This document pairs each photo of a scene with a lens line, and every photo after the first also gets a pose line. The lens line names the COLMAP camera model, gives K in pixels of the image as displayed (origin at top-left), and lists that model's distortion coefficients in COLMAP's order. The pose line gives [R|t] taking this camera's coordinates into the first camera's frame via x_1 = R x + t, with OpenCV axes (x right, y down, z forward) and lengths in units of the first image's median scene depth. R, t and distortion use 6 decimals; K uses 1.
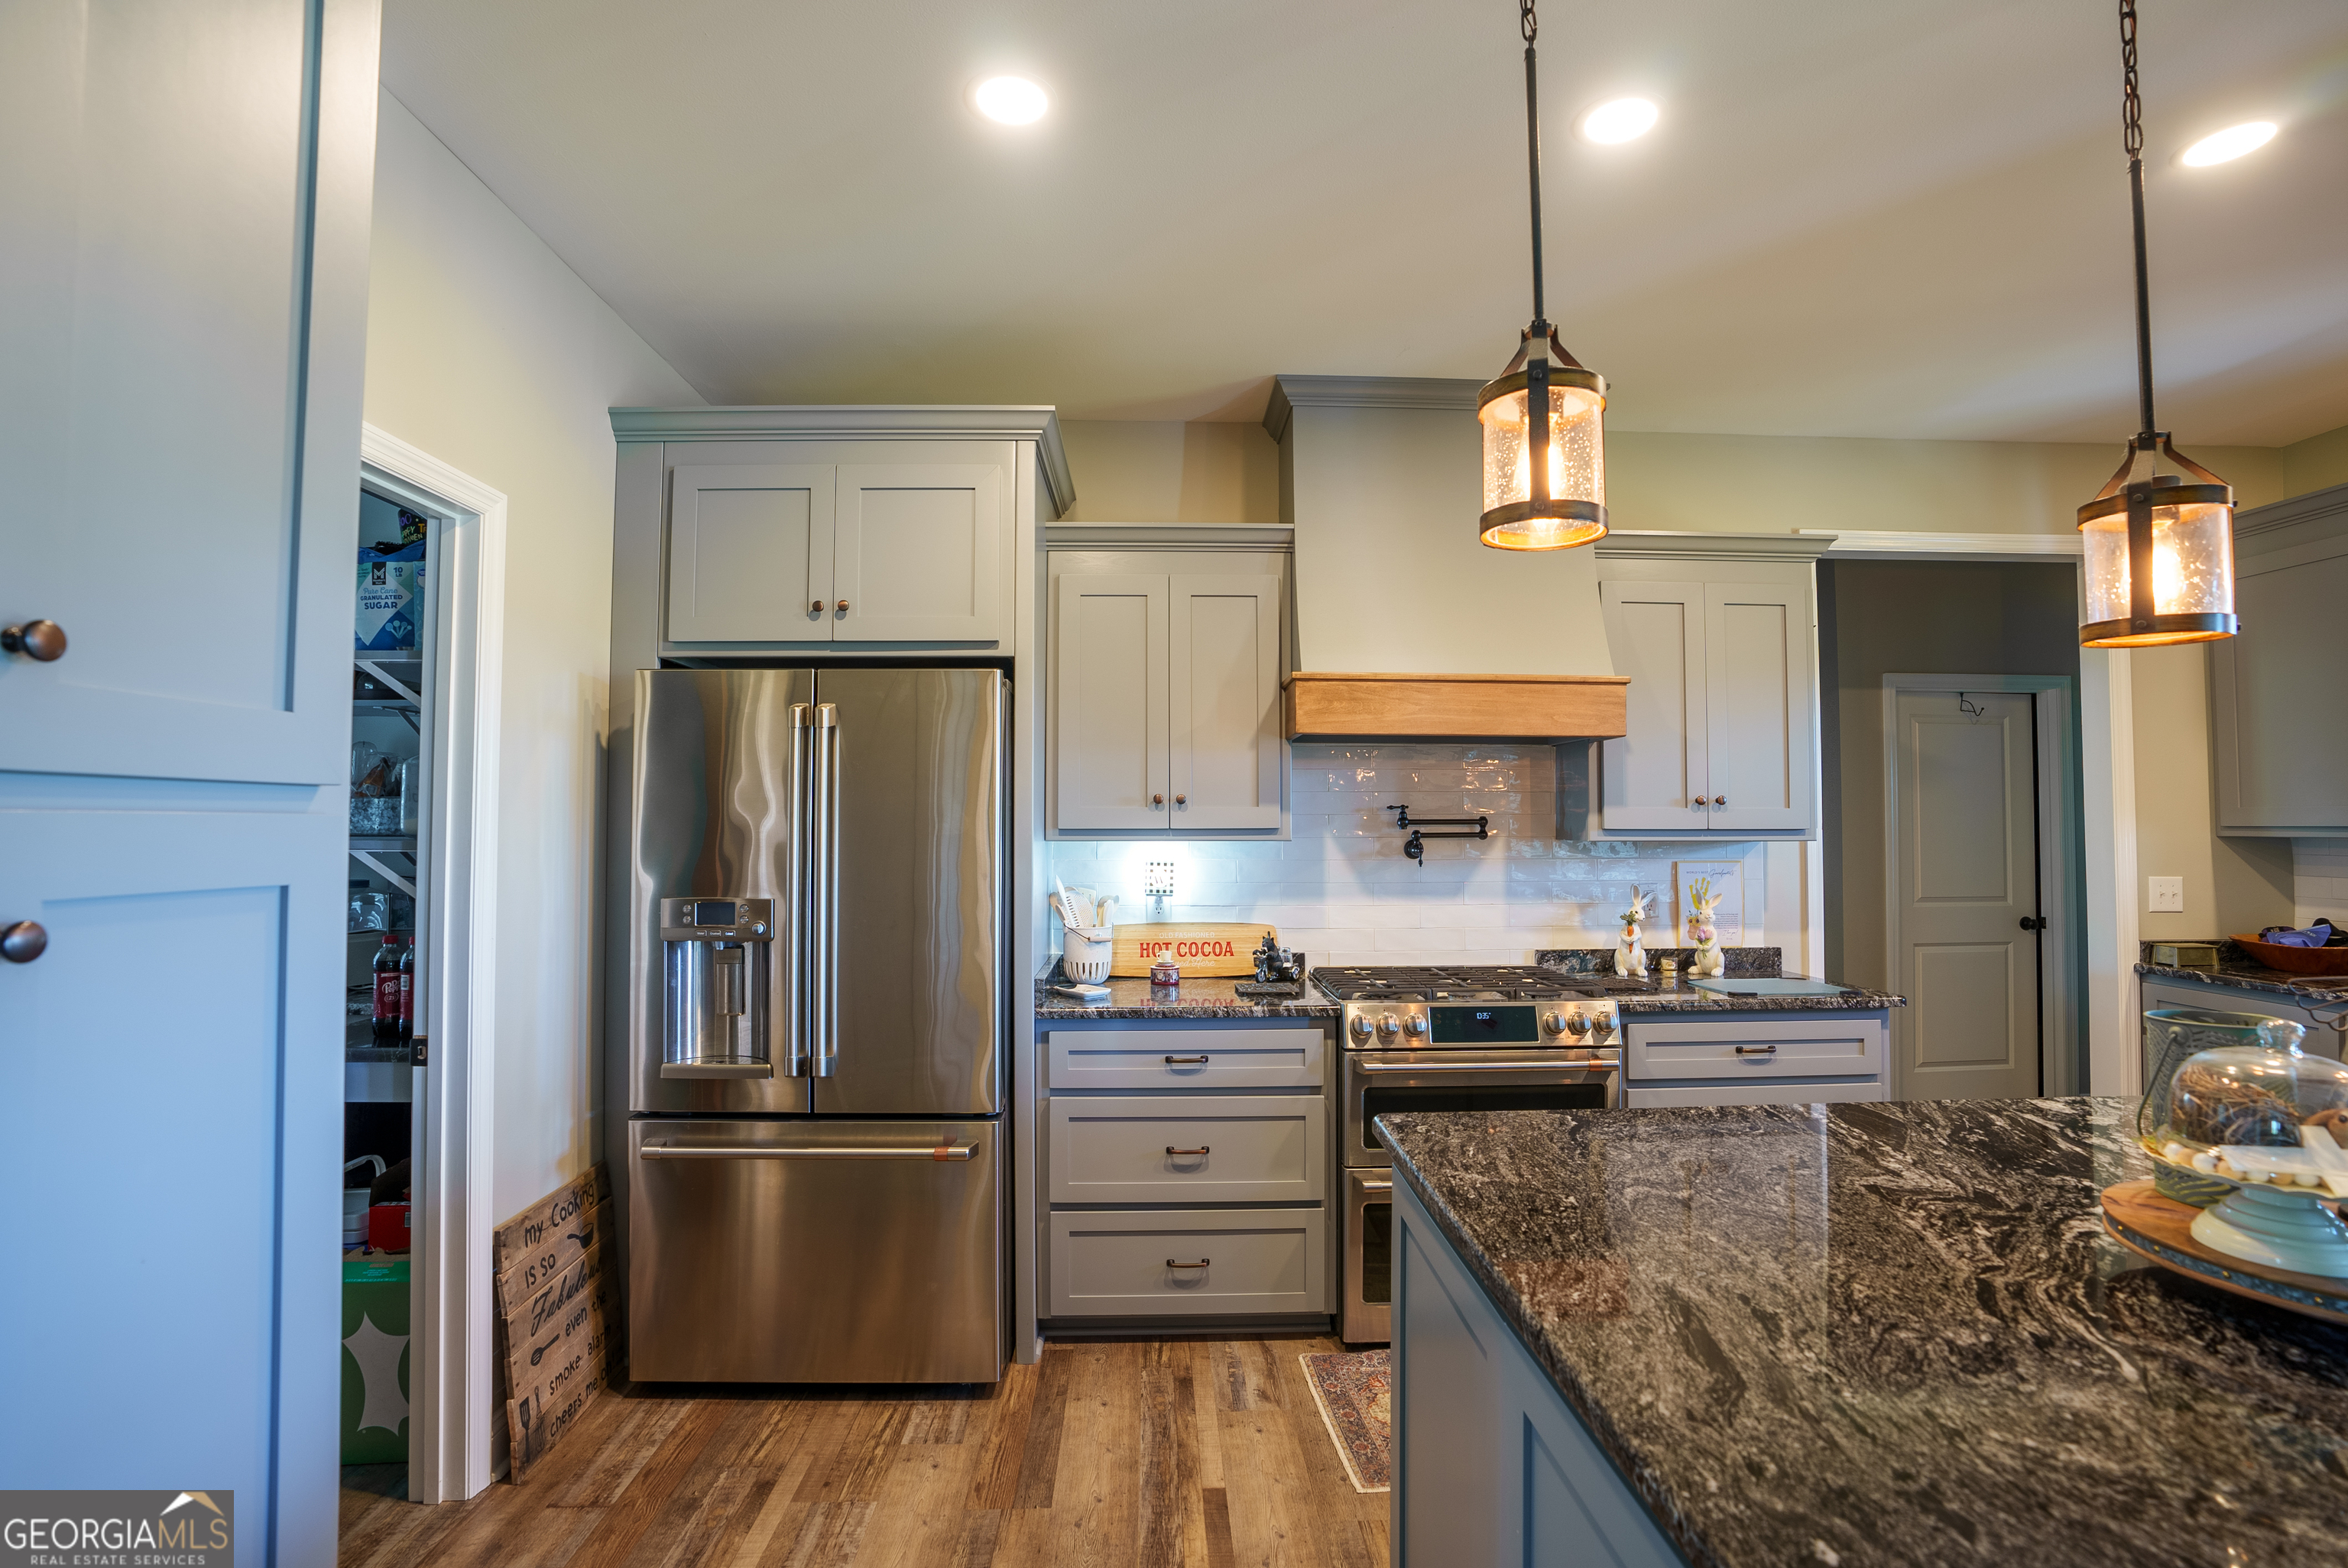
lens RADIAL K [[1087.5, 0, 1174.0], [0, 1087.5, 784.0], [0, 0, 1]] dist [-0.079144, 0.032601]
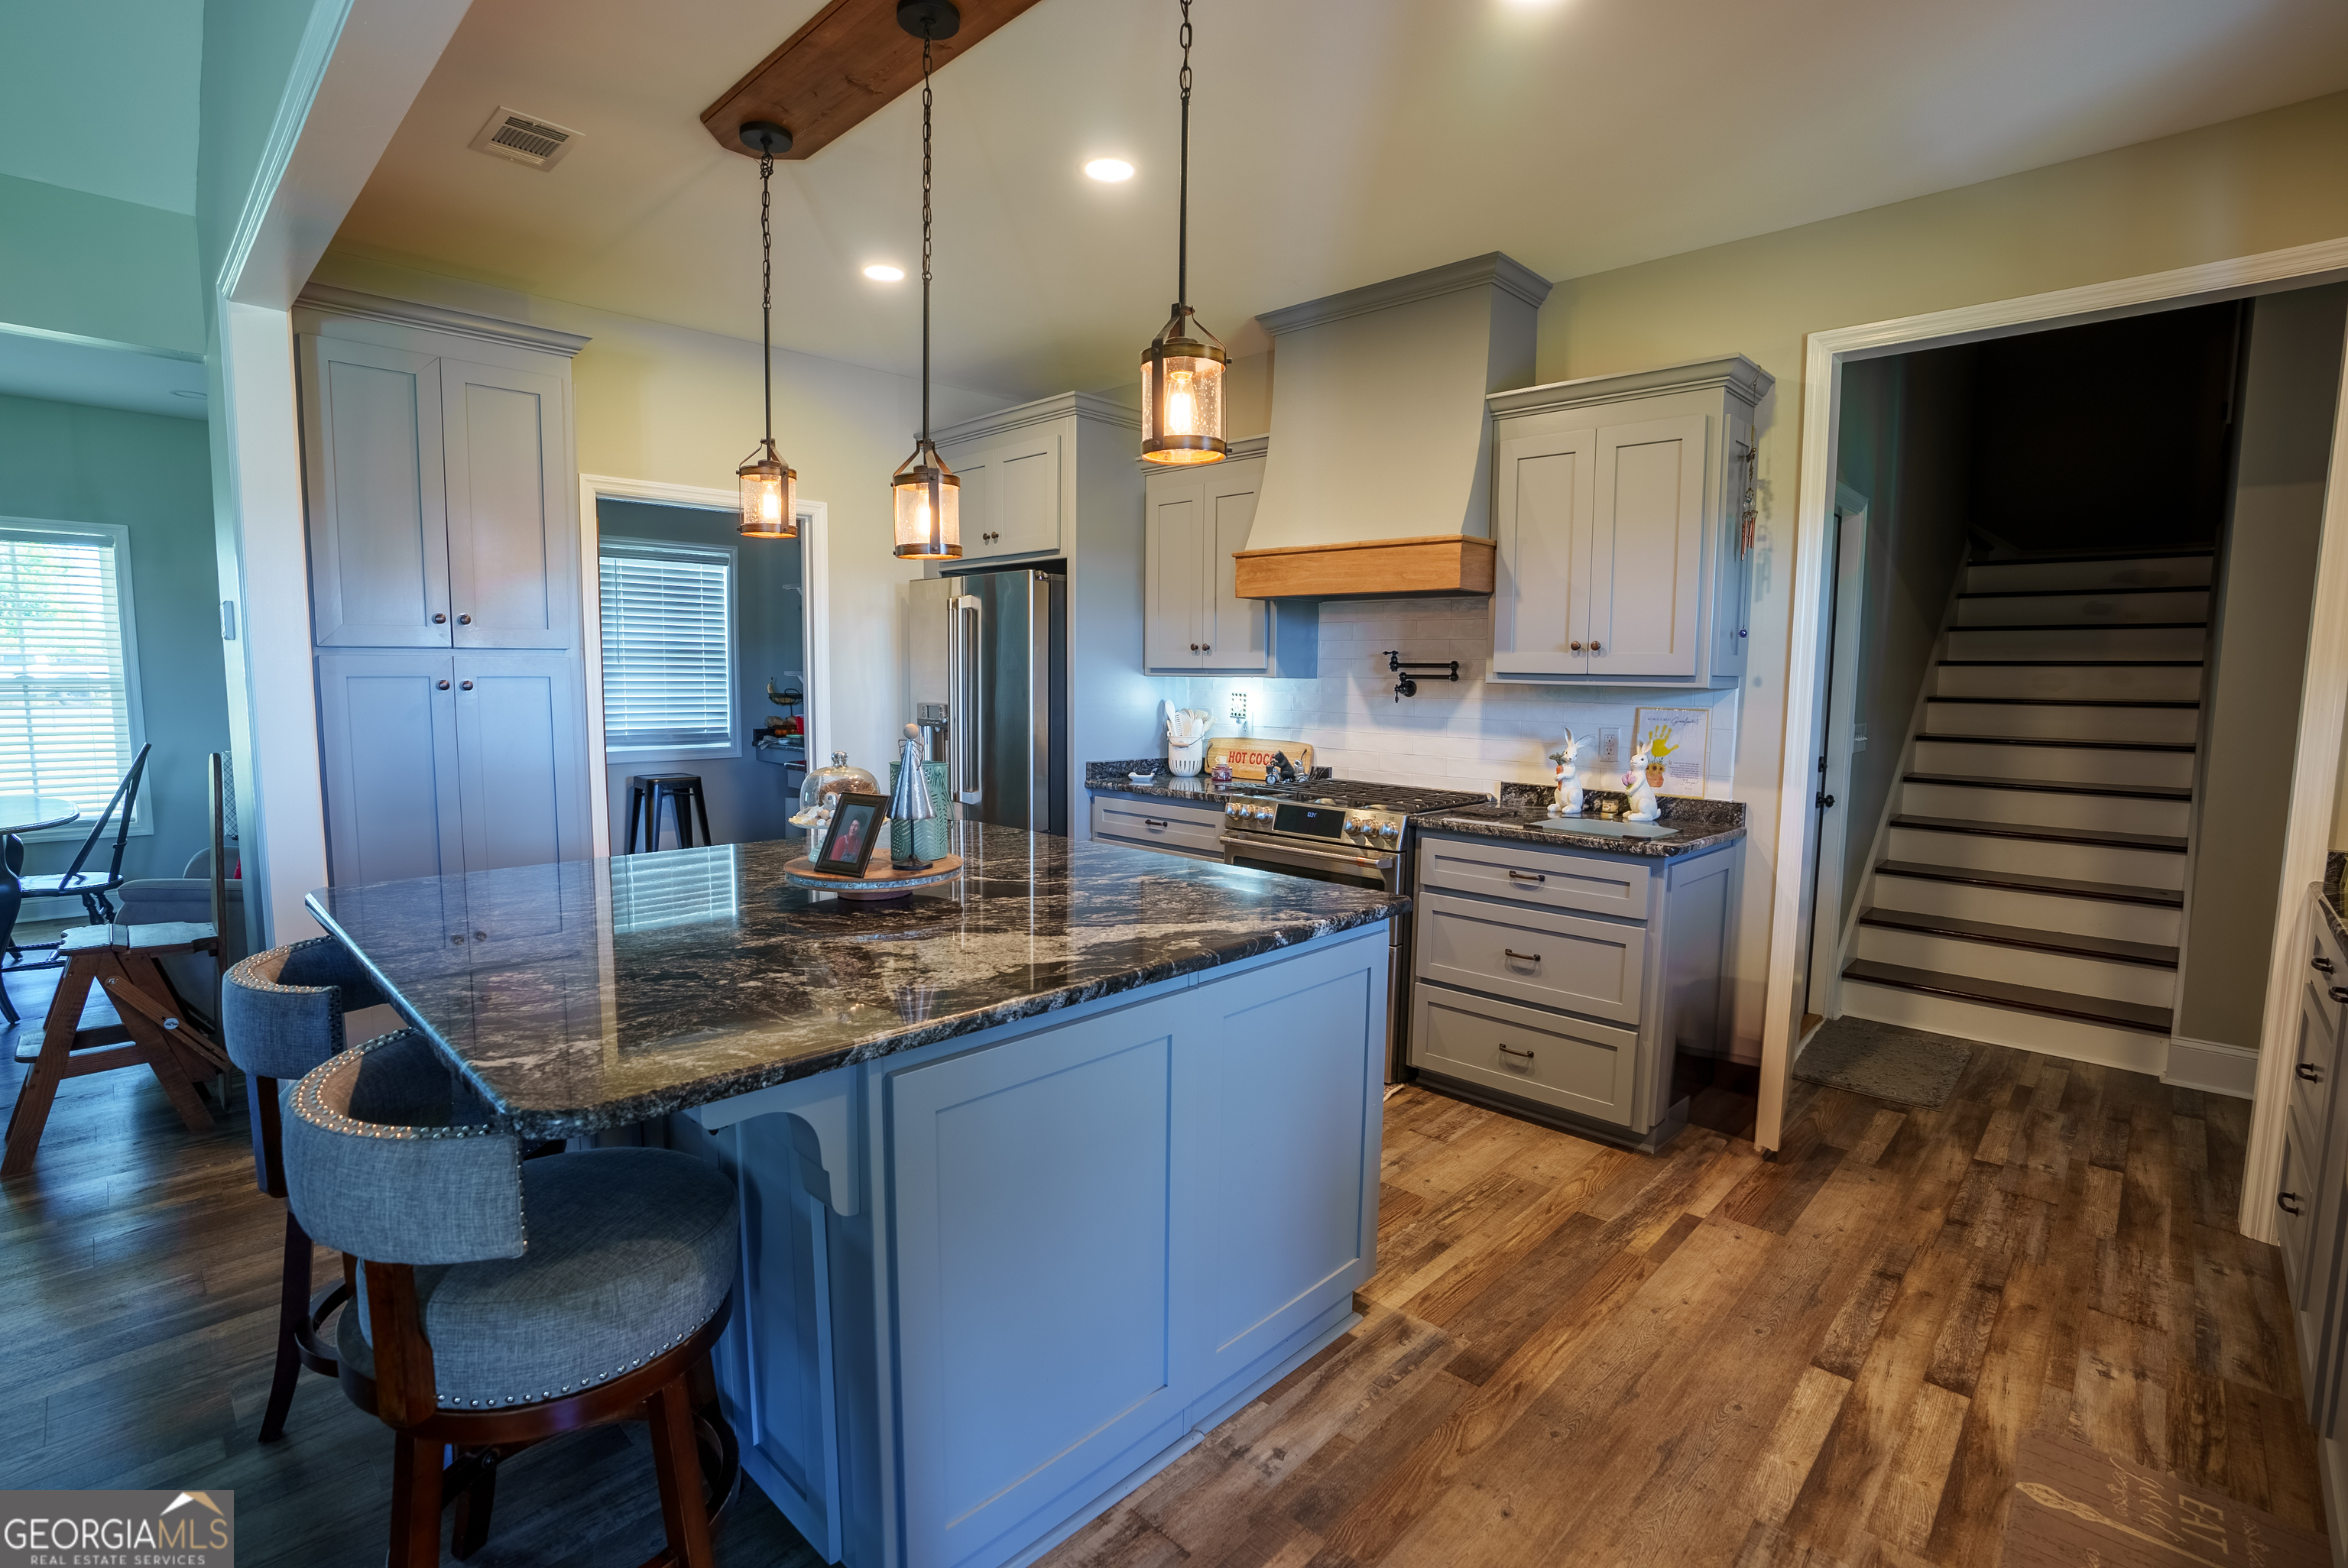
lens RADIAL K [[1087.5, 0, 1174.0], [0, 1087.5, 784.0], [0, 0, 1]] dist [-0.079144, 0.032601]
pose [[0.700471, 0.081513, -0.709011, 0.916050], [0.018438, 0.991058, 0.132154, 0.002812], [0.713443, -0.105643, 0.692704, -0.014276]]
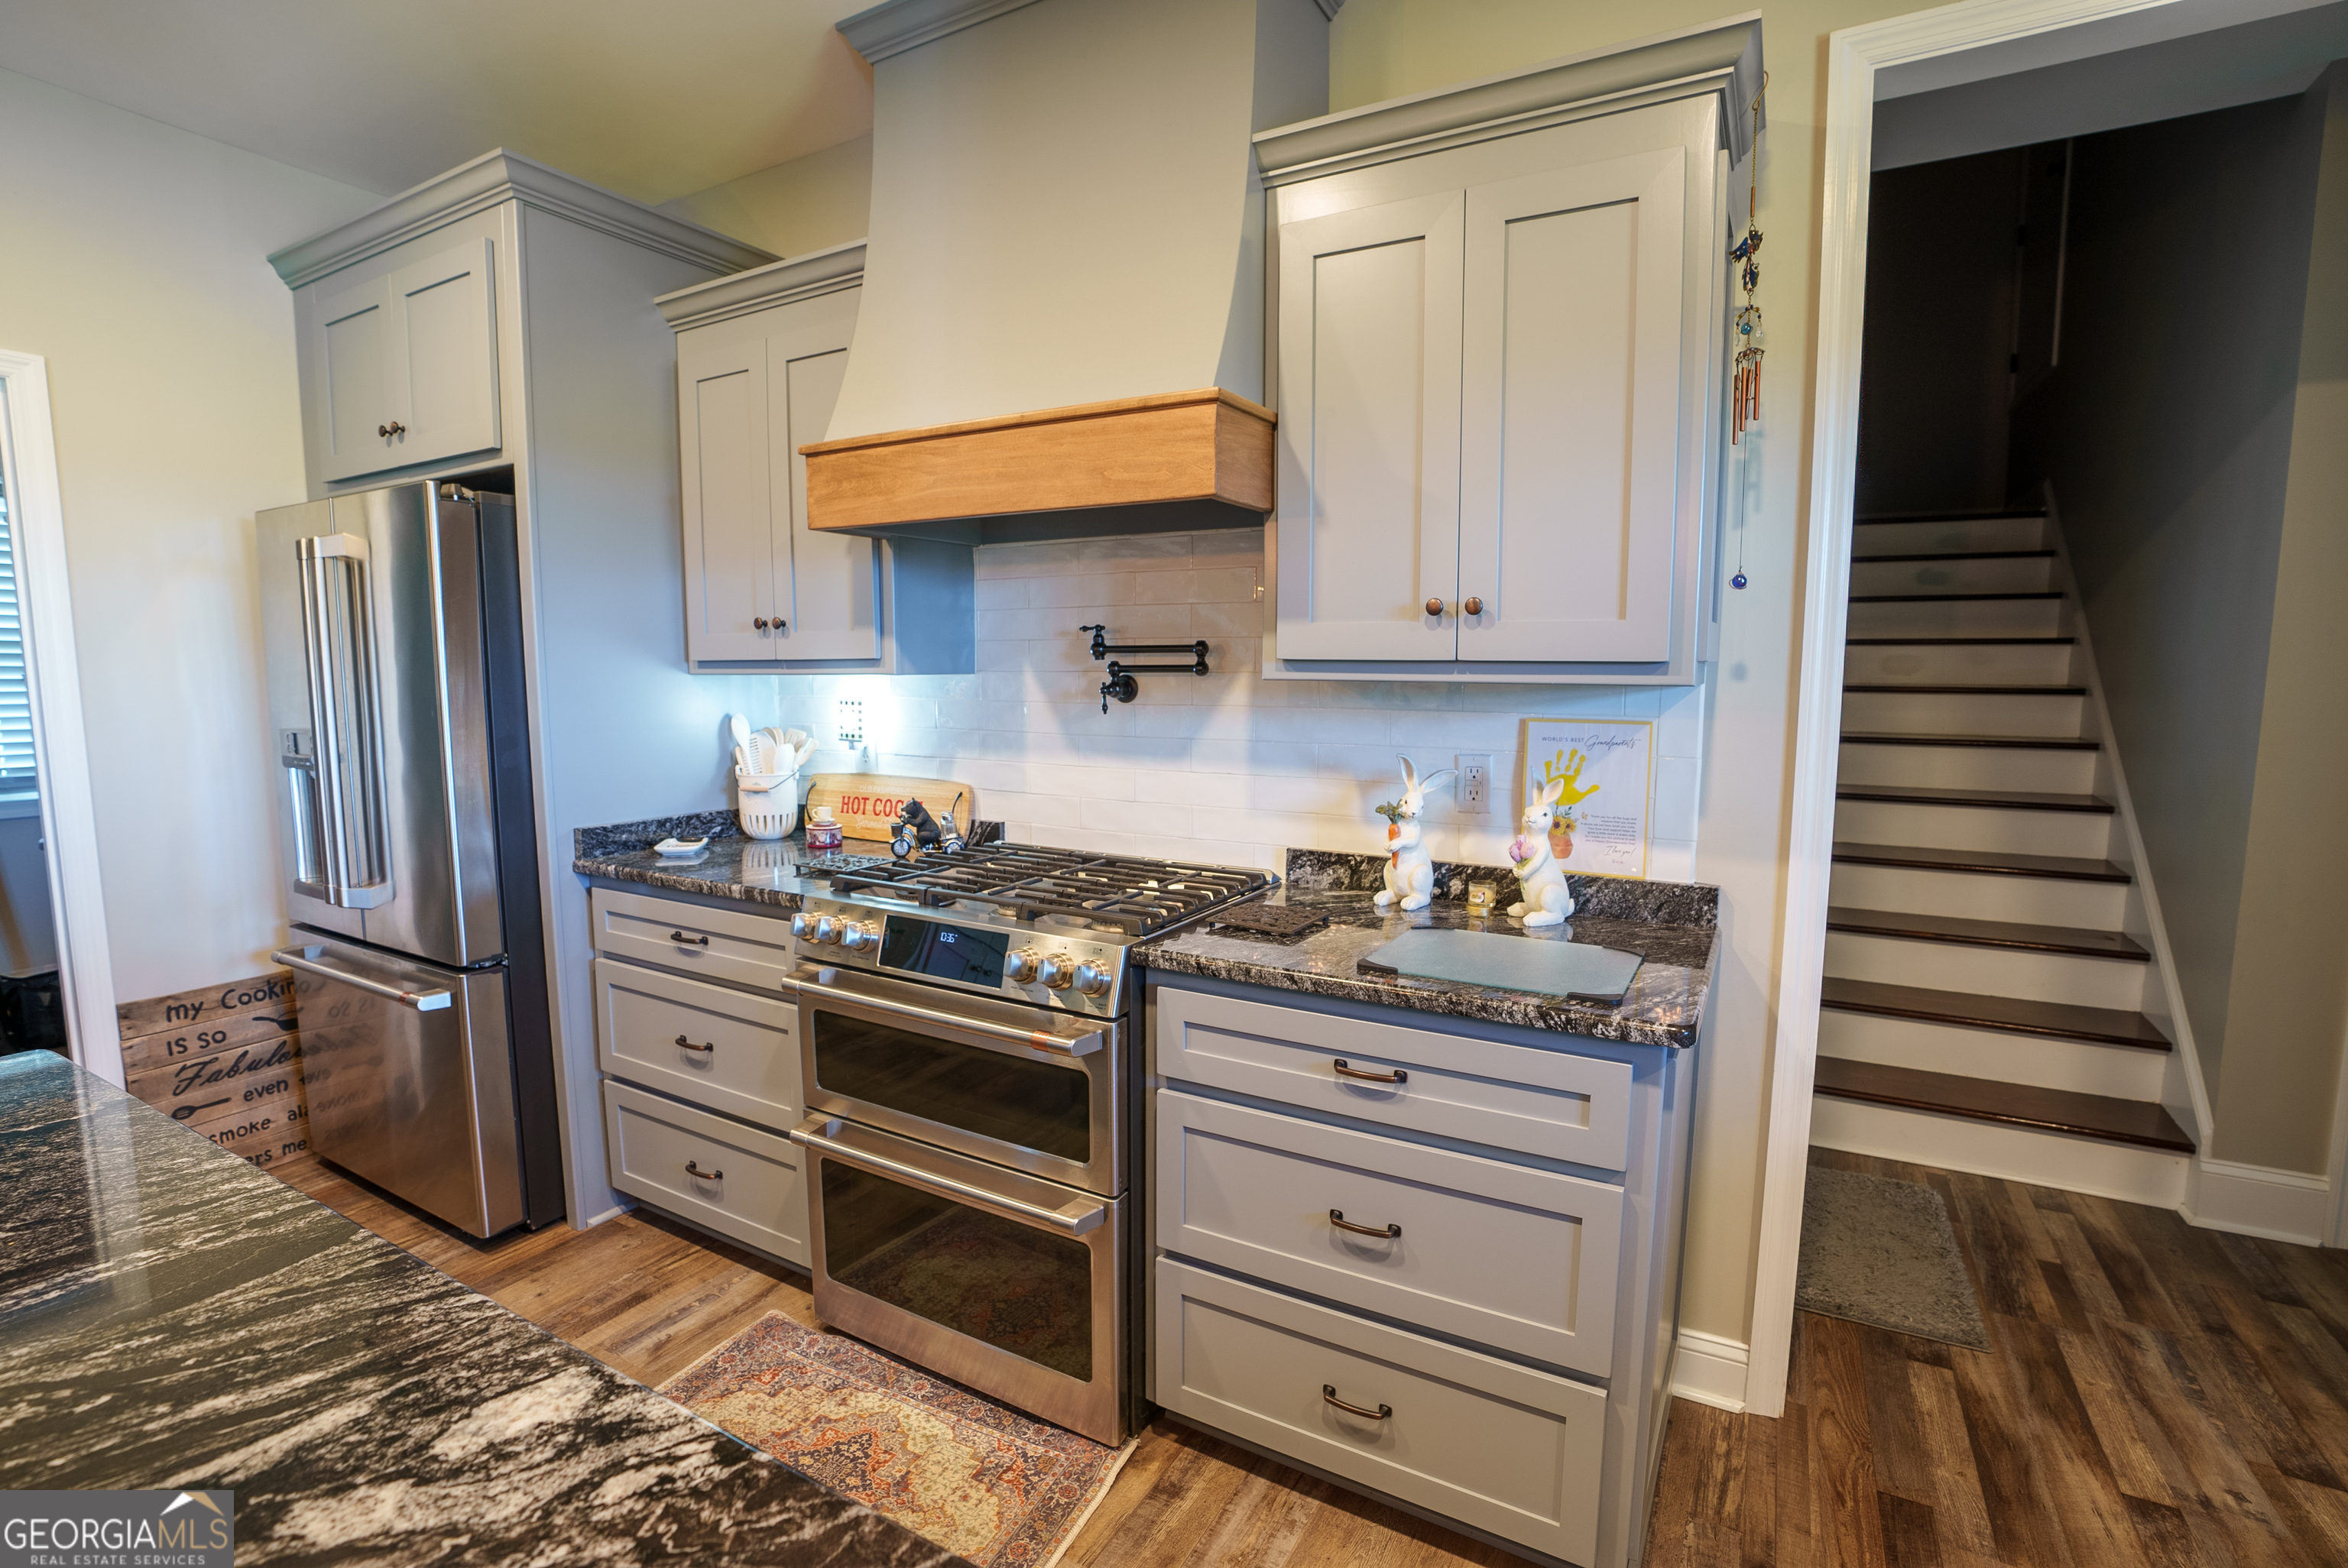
lens RADIAL K [[1087.5, 0, 1174.0], [0, 1087.5, 784.0], [0, 0, 1]] dist [-0.079144, 0.032601]
pose [[0.855036, 0.058383, -0.515271, 0.629790], [0.020298, 0.989113, 0.145754, 0.020355], [0.518171, -0.135084, 0.844542, 0.431259]]
